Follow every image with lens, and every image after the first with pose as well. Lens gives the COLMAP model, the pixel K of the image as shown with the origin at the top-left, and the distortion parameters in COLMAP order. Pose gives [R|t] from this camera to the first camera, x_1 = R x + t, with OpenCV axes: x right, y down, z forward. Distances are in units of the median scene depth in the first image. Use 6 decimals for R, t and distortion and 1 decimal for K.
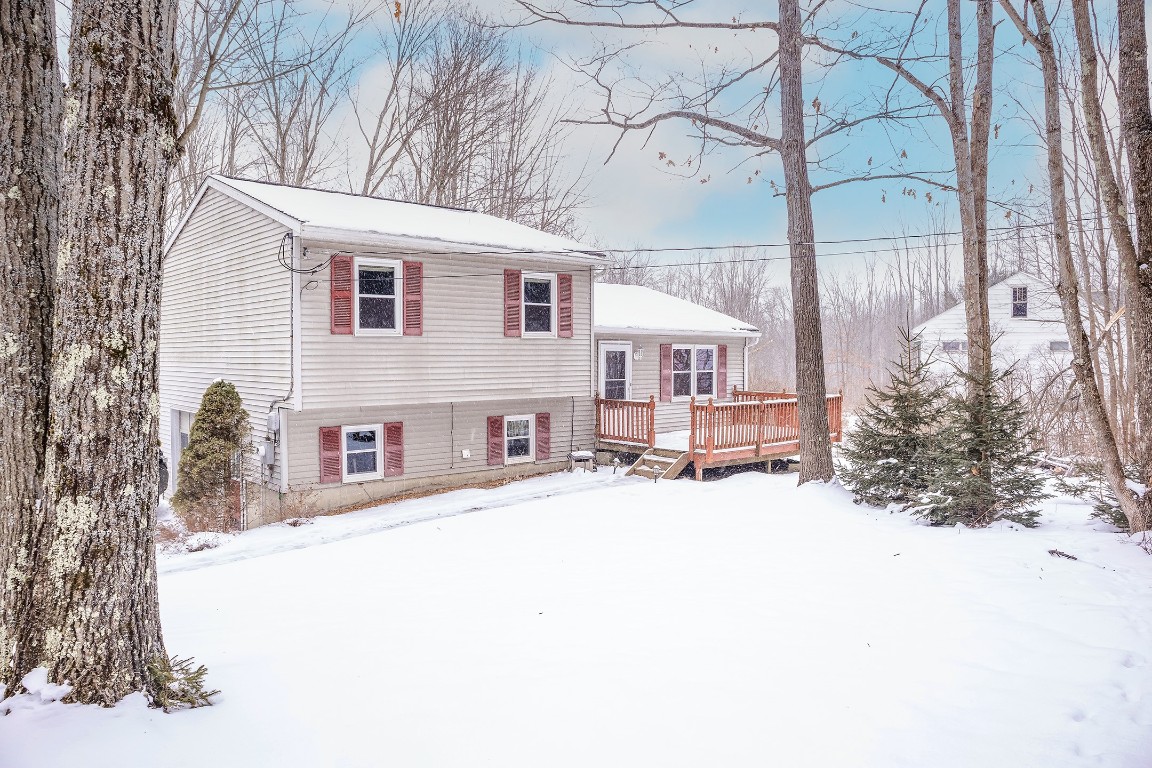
lens RADIAL K [[786.1, 0, 576.0], [0, 786.1, 384.0], [0, 0, 1]] dist [-0.119443, 0.065059]
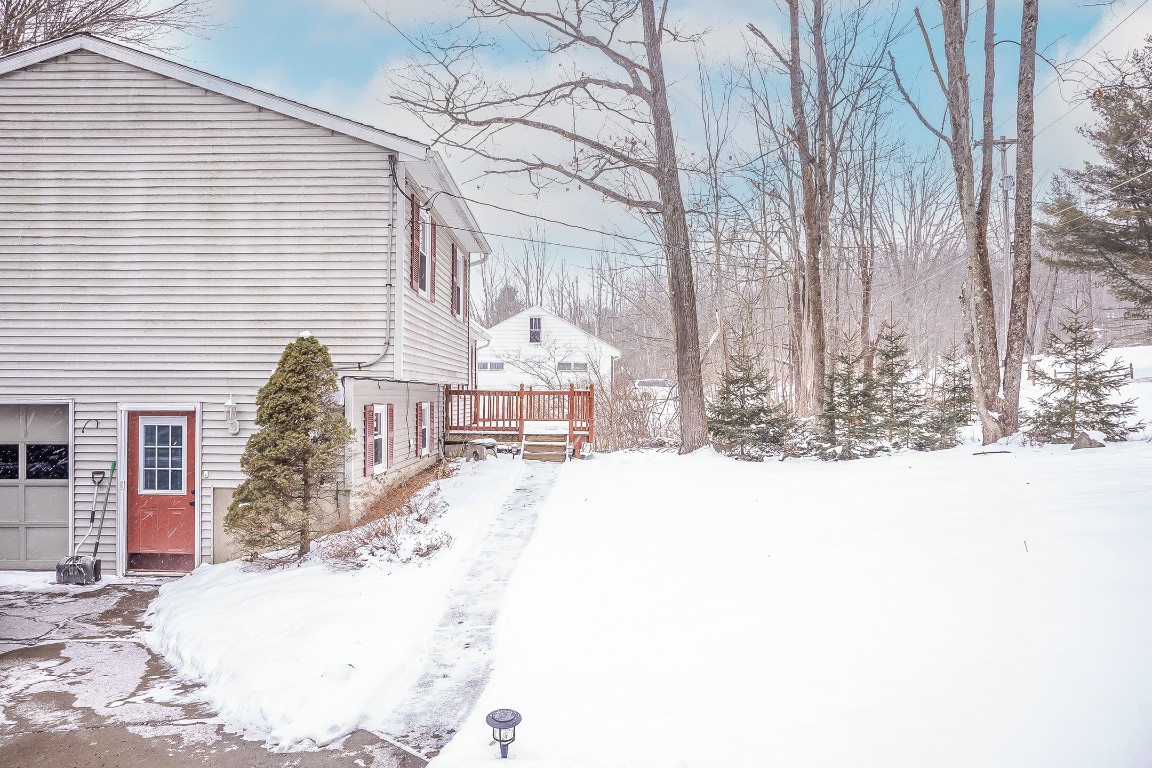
lens RADIAL K [[786.1, 0, 576.0], [0, 786.1, 384.0], [0, 0, 1]] dist [-0.119443, 0.065059]
pose [[0.675508, 0.015243, 0.737195, -0.692996], [0.018447, 0.999124, -0.037563, 0.061285], [-0.737122, 0.038973, 0.674635, 0.276408]]
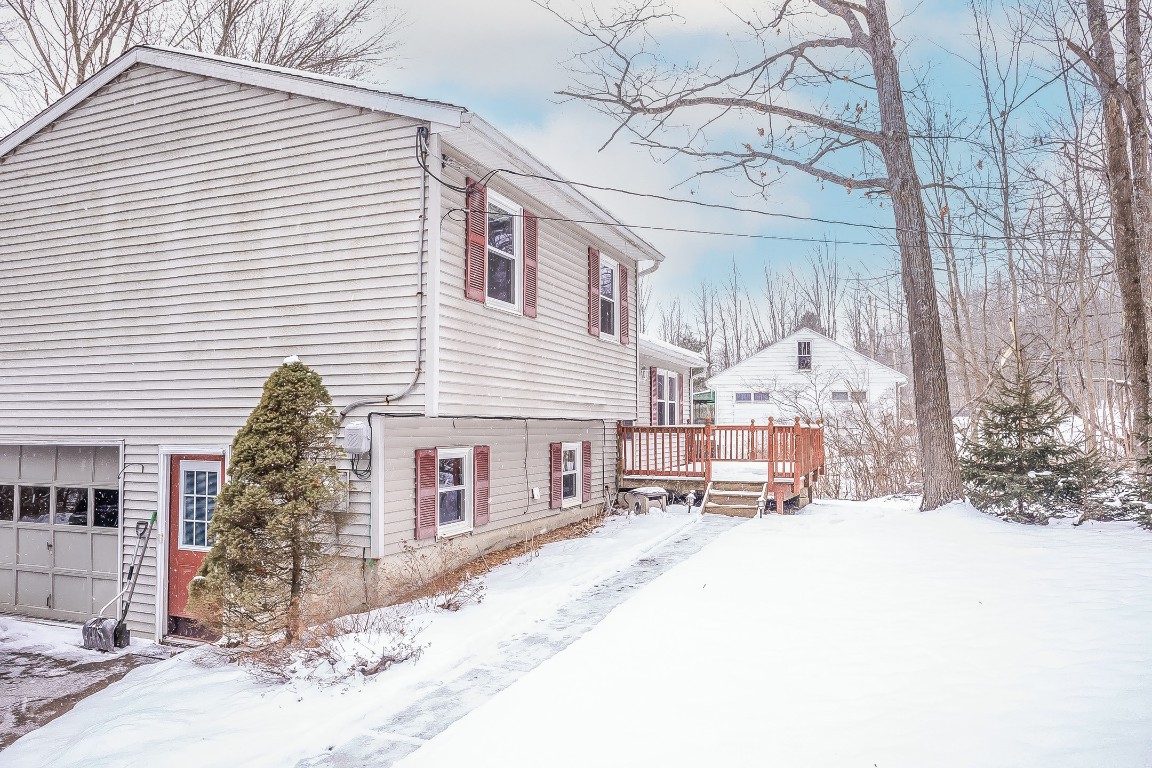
lens RADIAL K [[792.6, 0, 576.0], [0, 792.6, 384.0], [0, 0, 1]] dist [-0.096250, 0.070746]
pose [[0.904120, 0.024463, 0.426579, -0.437418], [0.012885, 0.996345, -0.084448, 0.053143], [-0.427085, 0.081848, 0.900499, 0.334025]]
